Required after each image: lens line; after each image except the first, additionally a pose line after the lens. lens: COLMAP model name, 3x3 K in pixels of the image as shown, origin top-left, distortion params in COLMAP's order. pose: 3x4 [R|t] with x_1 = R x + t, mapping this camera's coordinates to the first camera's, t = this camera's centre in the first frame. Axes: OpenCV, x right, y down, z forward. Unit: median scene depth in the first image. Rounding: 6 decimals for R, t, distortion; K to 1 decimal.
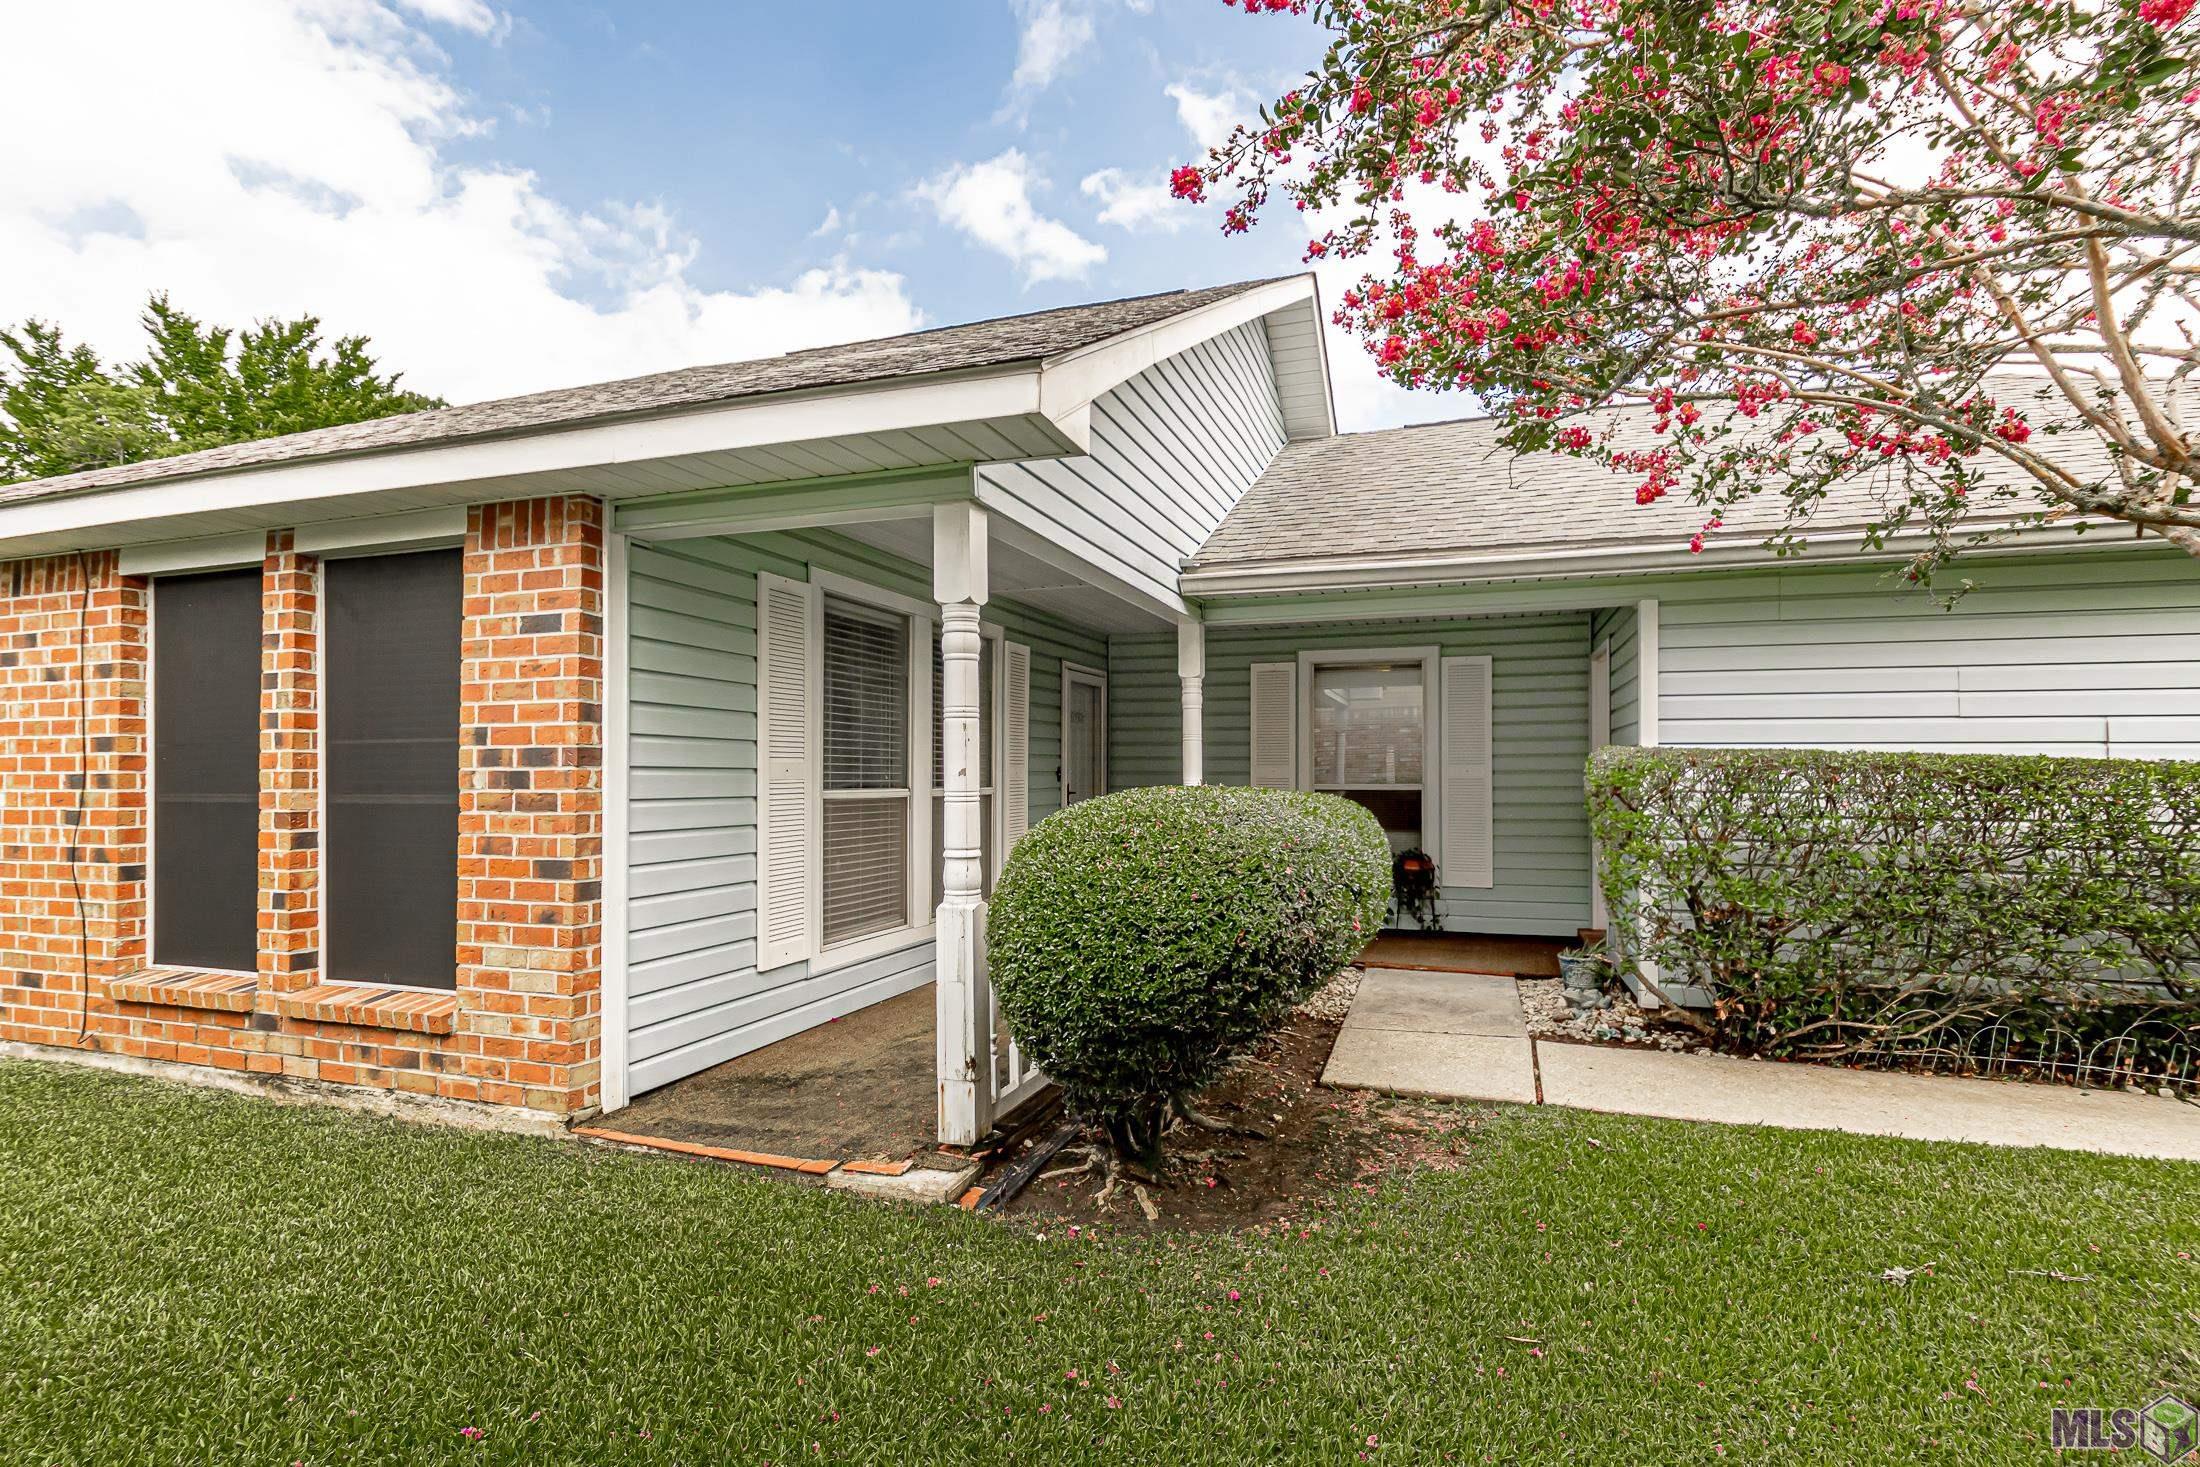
lens RADIAL K [[1023.2, 0, 1099.8], [0, 1023.2, 769.3], [0, 0, 1]] dist [-0.000485, -0.000013]
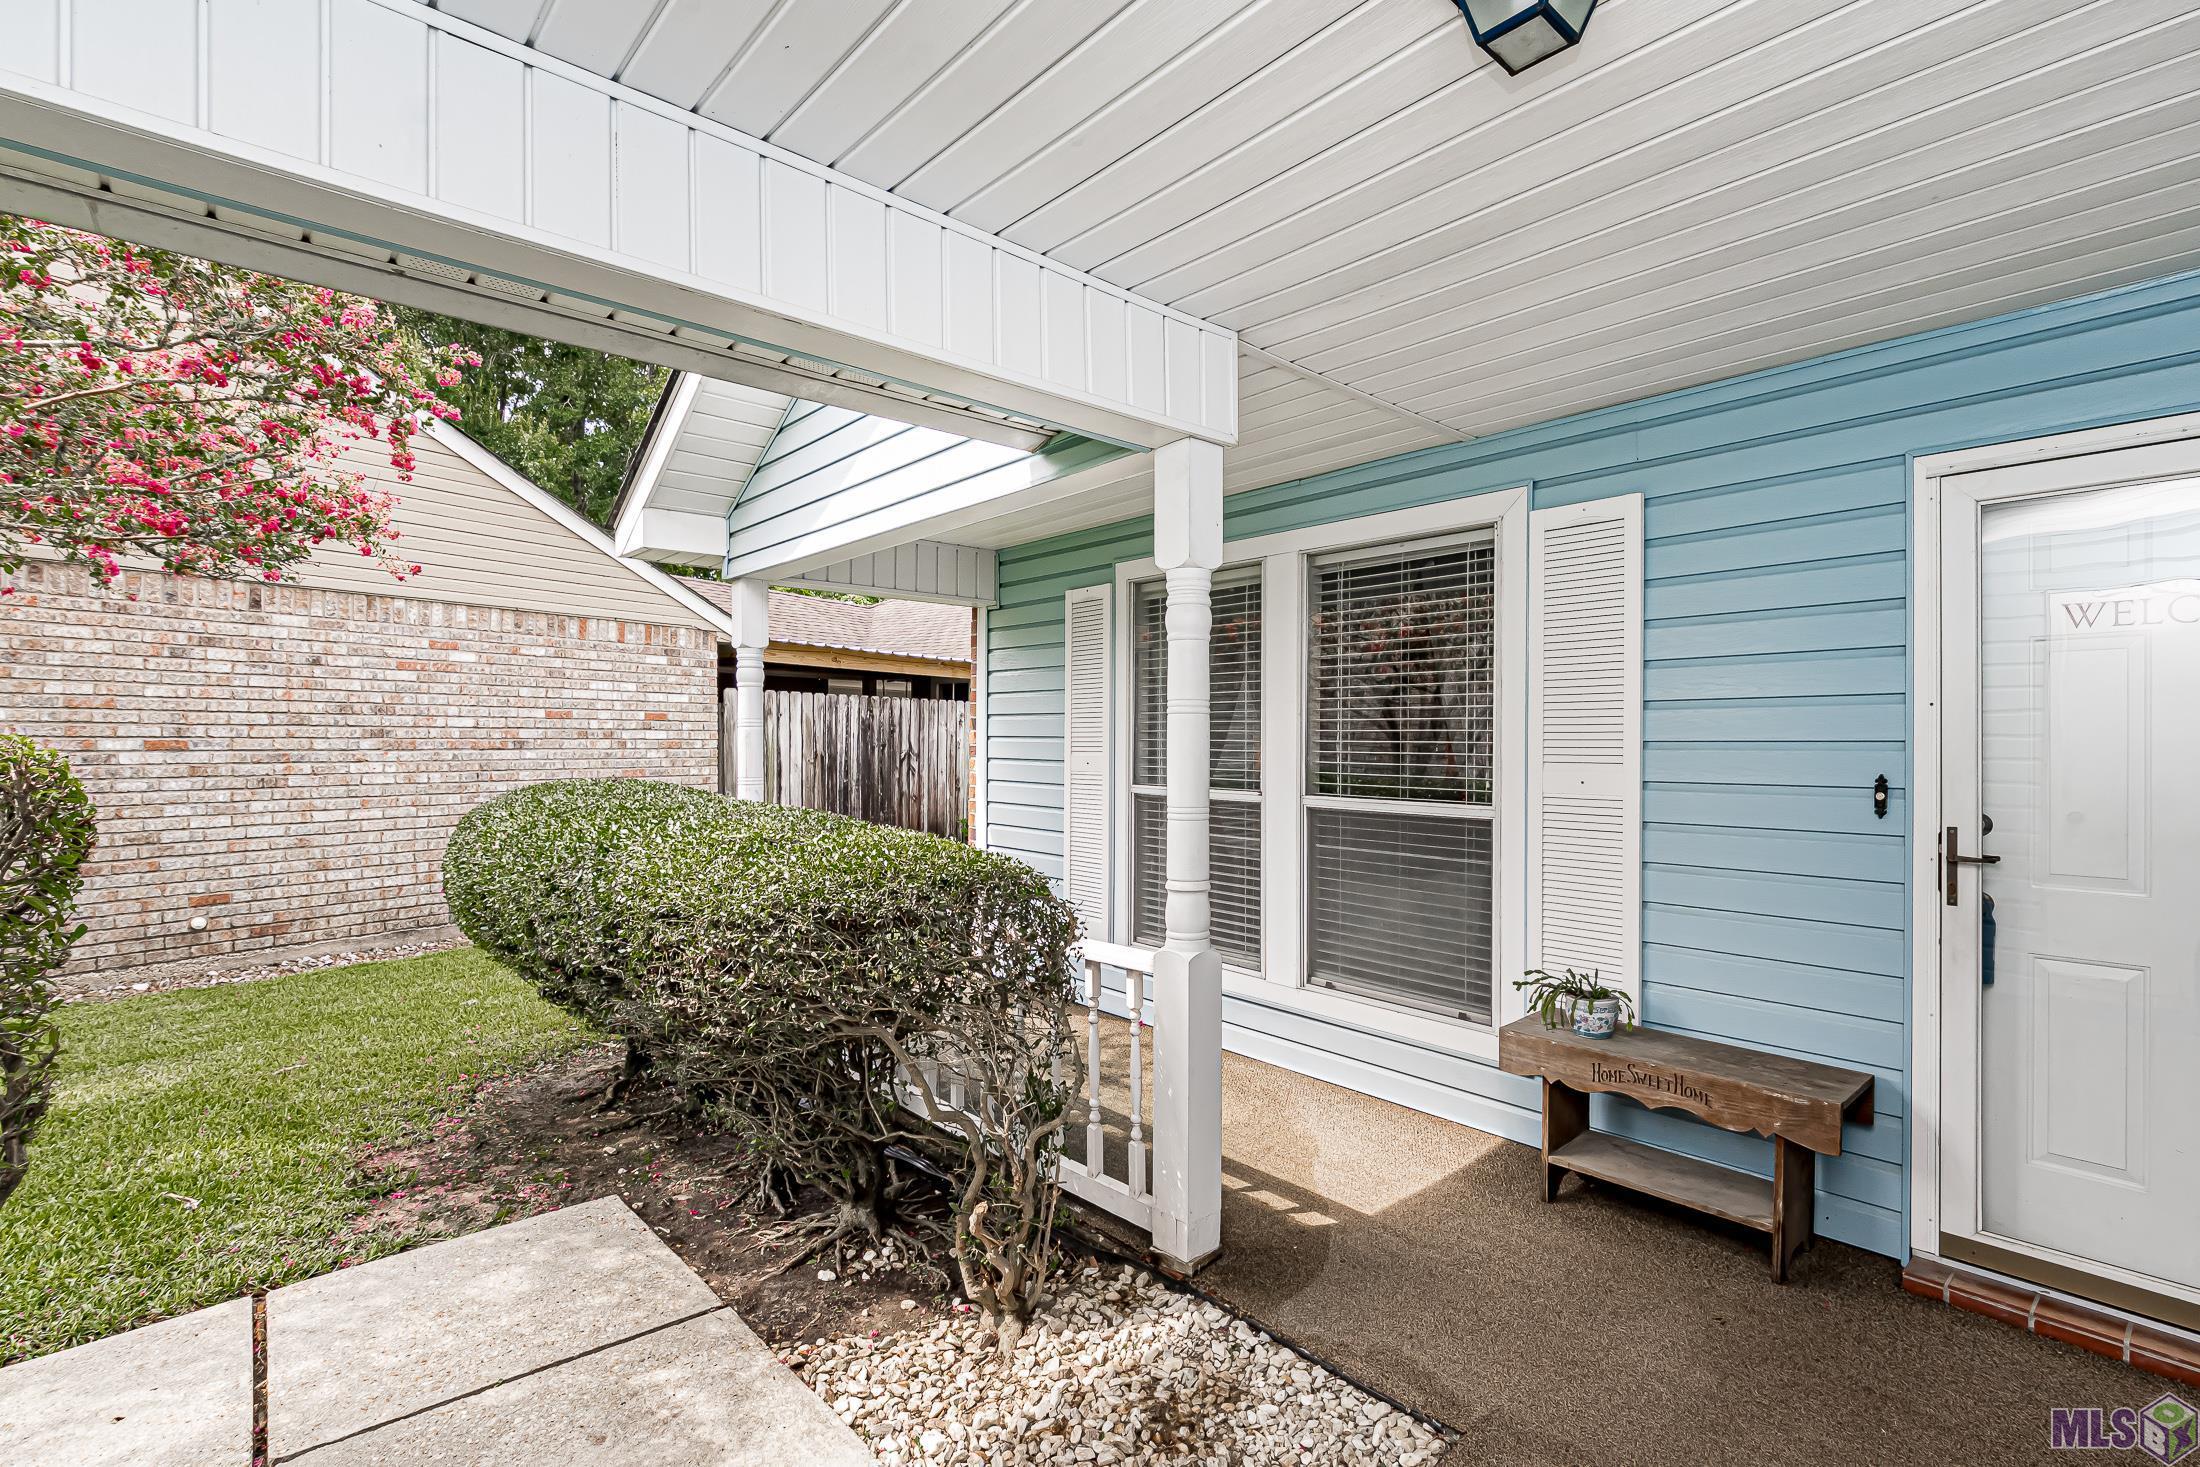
lens RADIAL K [[998.4, 0, 1070.0], [0, 998.4, 748.8], [0, 0, 1]] dist [-0.000881, -0.001121]
pose [[-0.496923, -0.004035, -0.867785, 0.658595], [-0.012569, 0.999918, 0.002548, -0.018897], [0.867704, 0.012173, -0.496933, 1.593448]]
